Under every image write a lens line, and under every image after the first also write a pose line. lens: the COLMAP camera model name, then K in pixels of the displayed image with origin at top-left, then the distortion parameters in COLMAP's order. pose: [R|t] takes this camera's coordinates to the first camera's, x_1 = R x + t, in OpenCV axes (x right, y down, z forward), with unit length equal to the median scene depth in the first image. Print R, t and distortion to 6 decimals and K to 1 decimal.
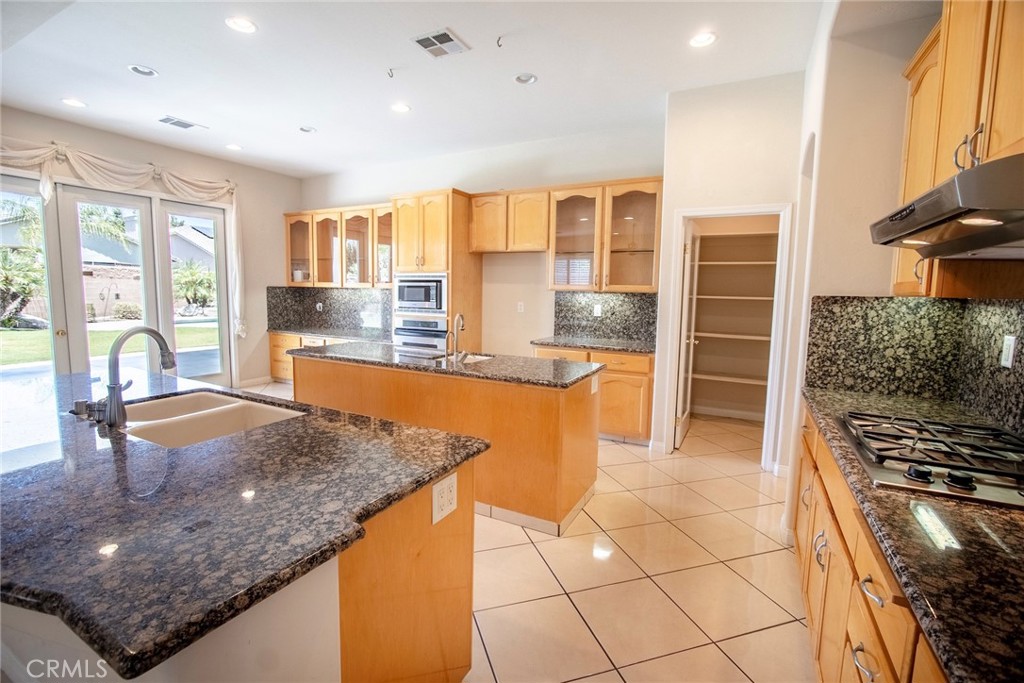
lens RADIAL K [[461.9, 0, 506.9], [0, 461.9, 332.7], [0, 0, 1]] dist [-0.011246, 0.000900]
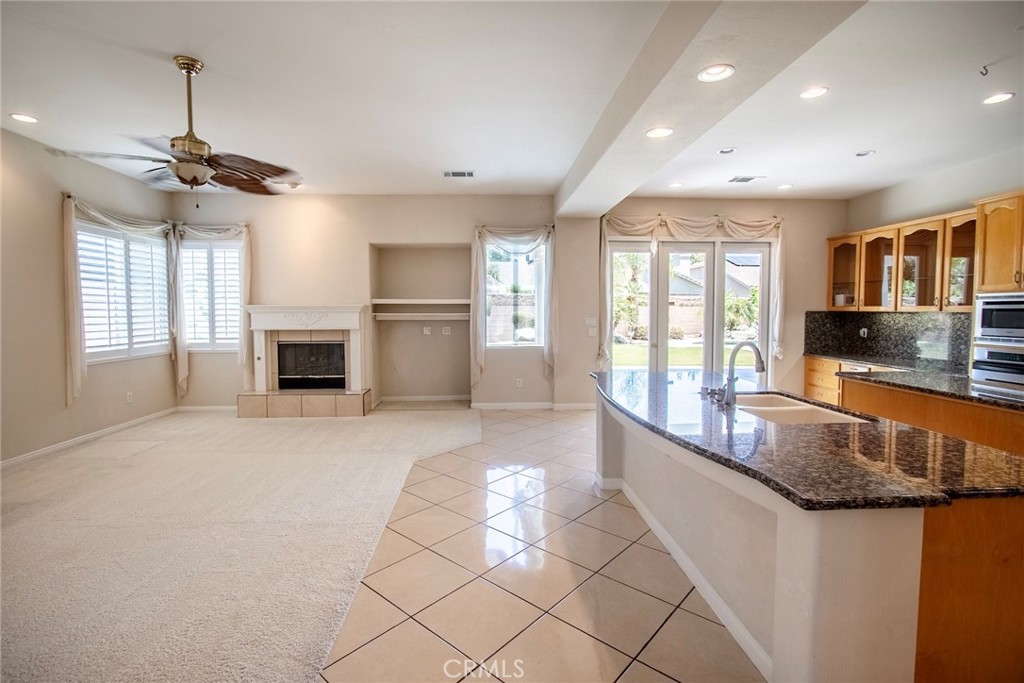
lens RADIAL K [[461.9, 0, 515.9], [0, 461.9, 331.2], [0, 0, 1]] dist [-0.011246, 0.000900]
pose [[0.523505, 0.023114, -0.851709, 0.019582], [-0.070784, 0.997356, -0.016441, 0.008330], [0.849077, 0.068894, 0.523757, -0.108850]]
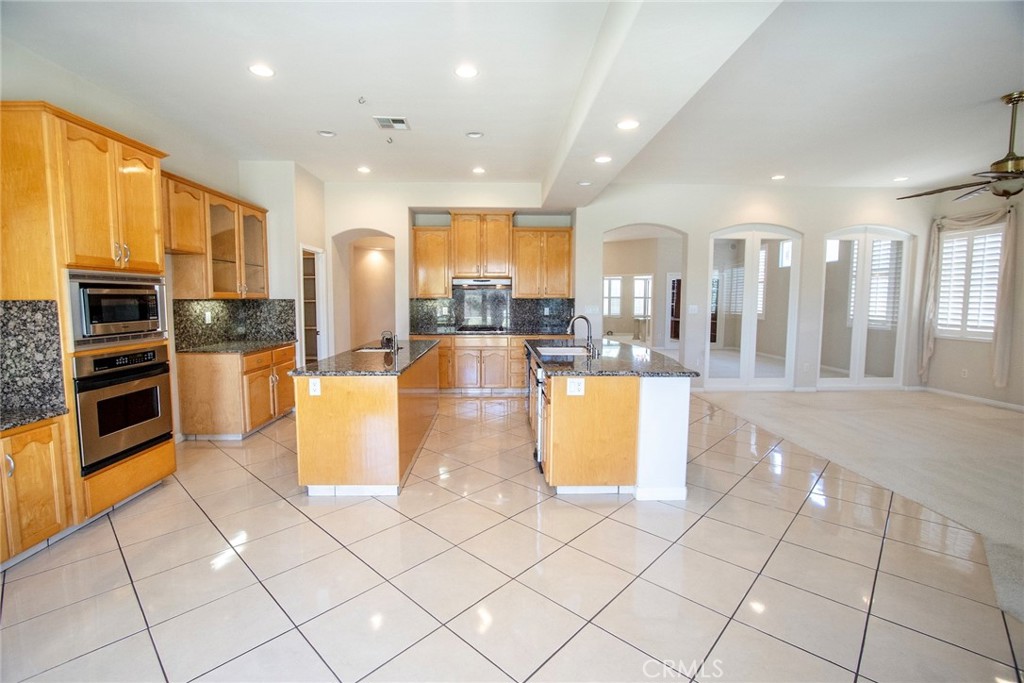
lens RADIAL K [[461.9, 0, 514.2], [0, 461.9, 339.0], [0, 0, 1]] dist [-0.011246, 0.000900]
pose [[-0.525675, -0.091163, 0.845786, -0.793291], [0.074031, 0.985567, 0.152242, -0.083648], [-0.847458, 0.142644, -0.511339, 0.757006]]
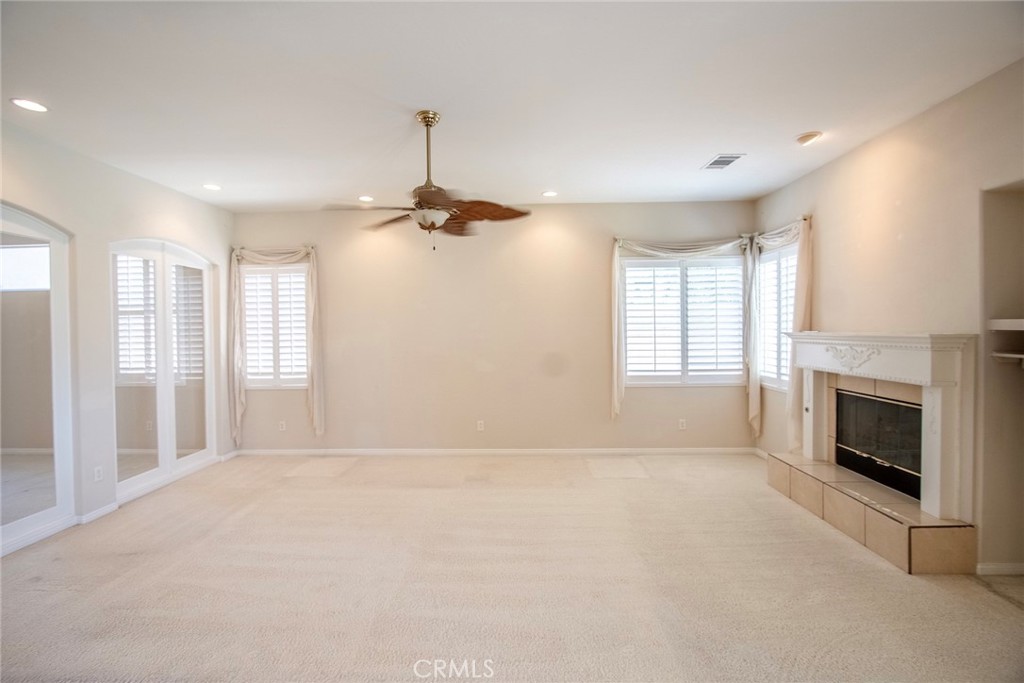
lens RADIAL K [[461.9, 0, 508.8], [0, 461.9, 336.0], [0, 0, 1]] dist [-0.011246, 0.000900]
pose [[-0.896048, 0.000642, -0.443958, -0.427805], [-0.047100, 0.994218, 0.096501, -0.064104], [0.441453, 0.107380, -0.890836, 0.350983]]
